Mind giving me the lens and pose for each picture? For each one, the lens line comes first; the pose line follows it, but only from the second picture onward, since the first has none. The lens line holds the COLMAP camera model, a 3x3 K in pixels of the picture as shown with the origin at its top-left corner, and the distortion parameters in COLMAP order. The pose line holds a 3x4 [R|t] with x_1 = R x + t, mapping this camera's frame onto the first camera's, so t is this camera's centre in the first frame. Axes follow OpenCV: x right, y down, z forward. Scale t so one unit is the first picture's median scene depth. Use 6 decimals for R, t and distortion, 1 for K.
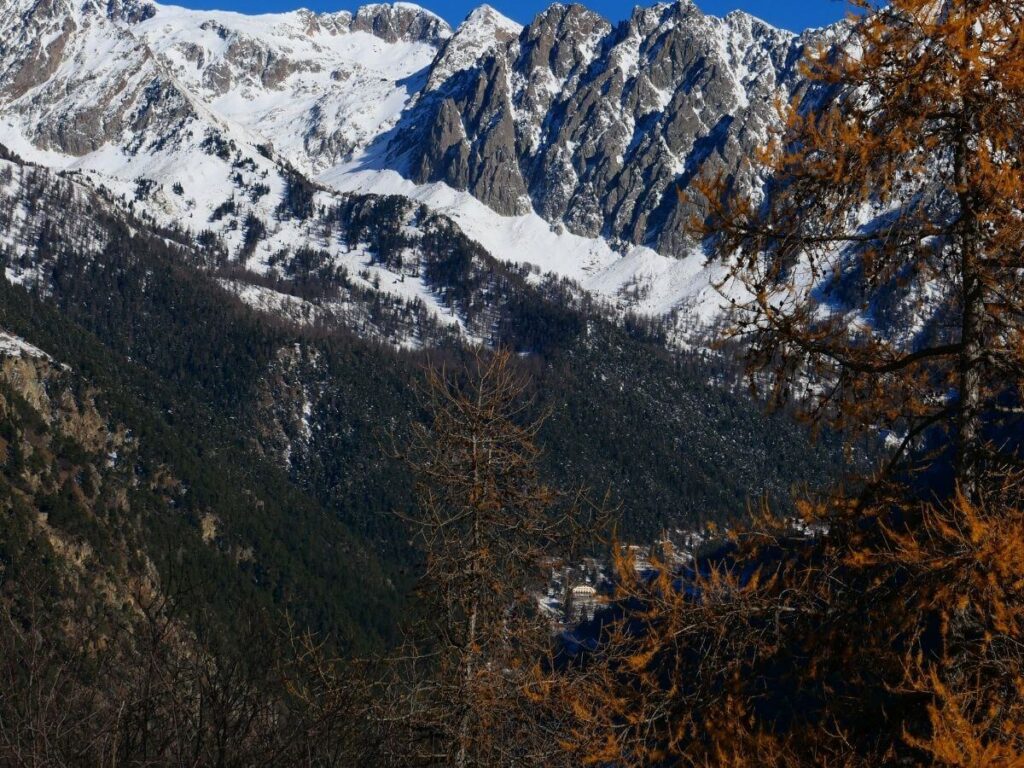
lens RADIAL K [[463.5, 0, 512.3], [0, 463.5, 345.9], [0, 0, 1]] dist [-0.000131, -0.000528]
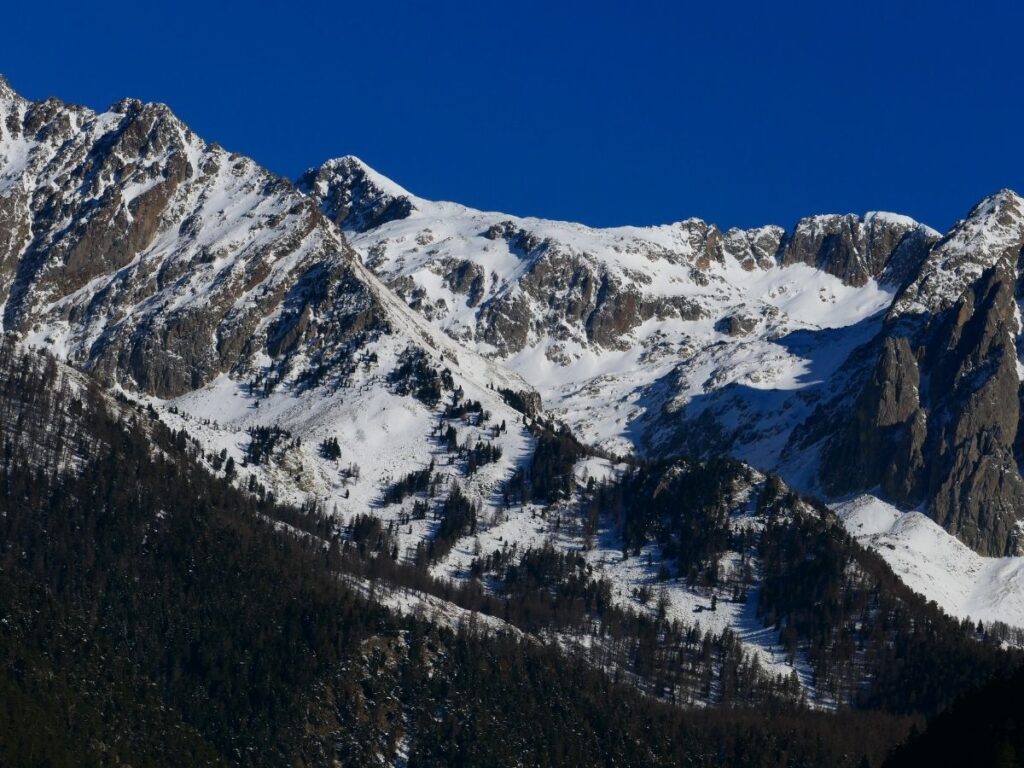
lens RADIAL K [[909.3, 0, 512.0], [0, 909.3, 384.0], [0, 0, 1]] dist [0.000802, 0.004153]
pose [[0.998983, 0.038384, -0.023669, -0.527871], [-0.038755, 0.999130, -0.015428, -0.433774], [0.023056, 0.016330, 0.999601, -0.033755]]
